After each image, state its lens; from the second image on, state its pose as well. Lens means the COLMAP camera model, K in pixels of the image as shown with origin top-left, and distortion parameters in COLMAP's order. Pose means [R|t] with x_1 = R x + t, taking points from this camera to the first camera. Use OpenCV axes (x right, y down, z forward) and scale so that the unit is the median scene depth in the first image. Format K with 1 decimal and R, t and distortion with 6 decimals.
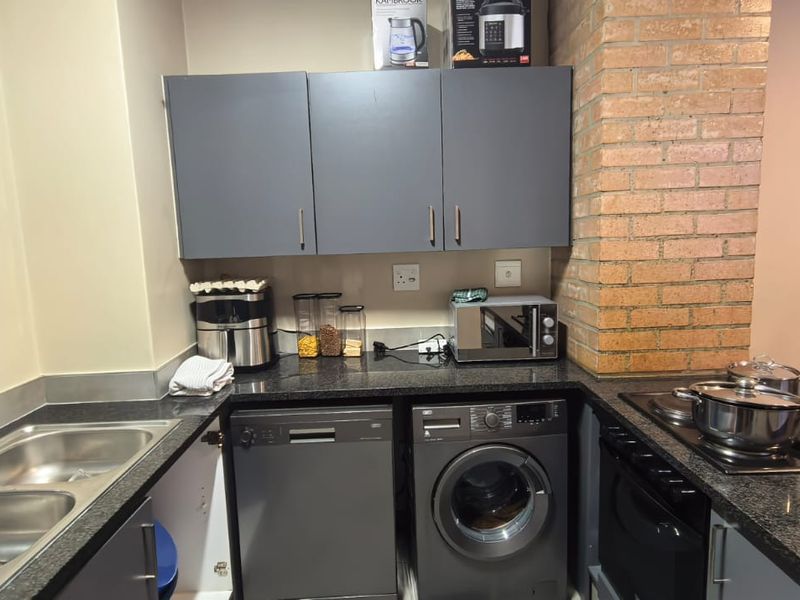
lens RADIAL K [[570.4, 0, 400.0], [0, 570.4, 300.0], [0, 0, 1]] dist [0.045047, -0.000270]
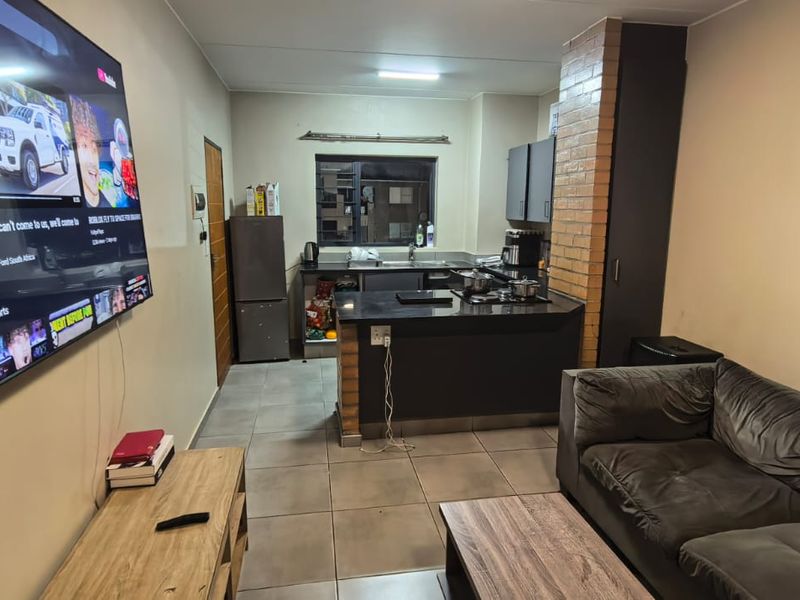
lens RADIAL K [[570.4, 0, 400.0], [0, 570.4, 300.0], [0, 0, 1]] dist [0.045047, -0.000270]
pose [[0.147486, 0.200649, -0.968498, 2.254990], [-0.144093, 0.973118, 0.179663, -0.116914], [0.978512, 0.113056, 0.172433, 0.140978]]
